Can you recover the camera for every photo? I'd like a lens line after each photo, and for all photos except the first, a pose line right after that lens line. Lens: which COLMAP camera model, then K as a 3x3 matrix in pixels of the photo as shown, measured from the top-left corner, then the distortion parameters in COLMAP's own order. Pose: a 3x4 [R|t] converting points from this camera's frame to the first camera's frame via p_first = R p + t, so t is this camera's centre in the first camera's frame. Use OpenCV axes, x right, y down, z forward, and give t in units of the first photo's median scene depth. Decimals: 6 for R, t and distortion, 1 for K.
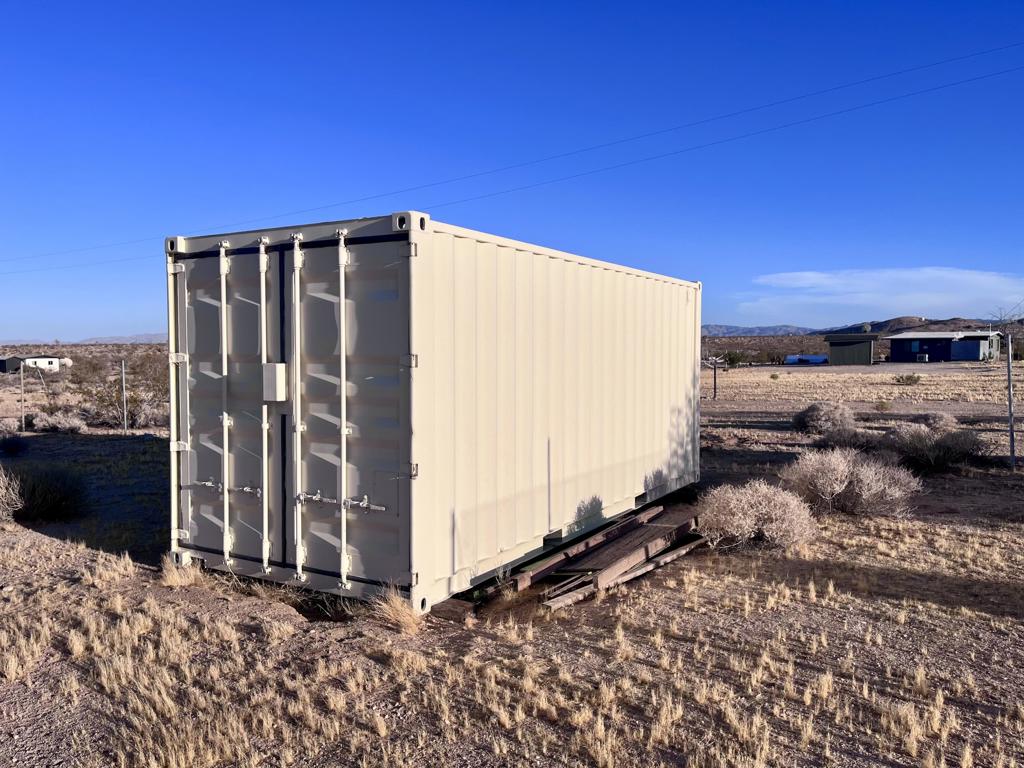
lens RADIAL K [[779.0, 0, 512.0], [0, 779.0, 383.7], [0, 0, 1]] dist [-0.010719, -0.010346]
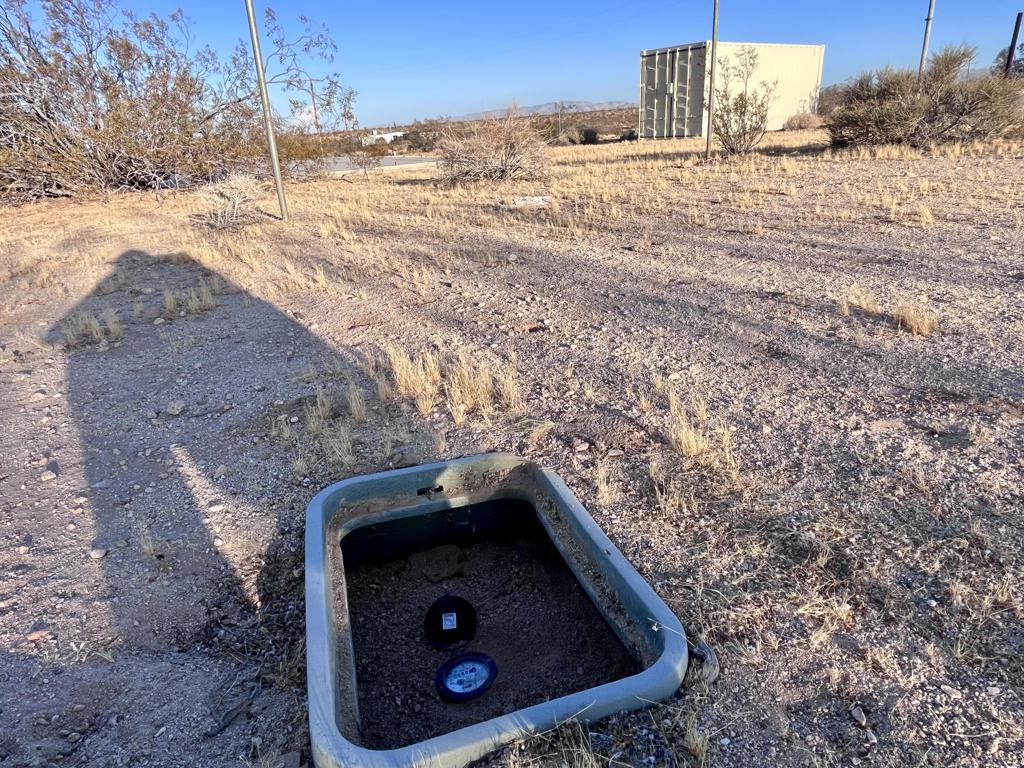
lens RADIAL K [[629.4, 0, 512.5], [0, 629.4, 382.8], [0, 0, 1]] dist [-0.007799, -0.001377]
pose [[0.926231, 0.091897, -0.365584, 0.282432], [0.041174, 0.939362, 0.340445, 0.295943], [0.374702, -0.330383, 0.866282, -2.705029]]
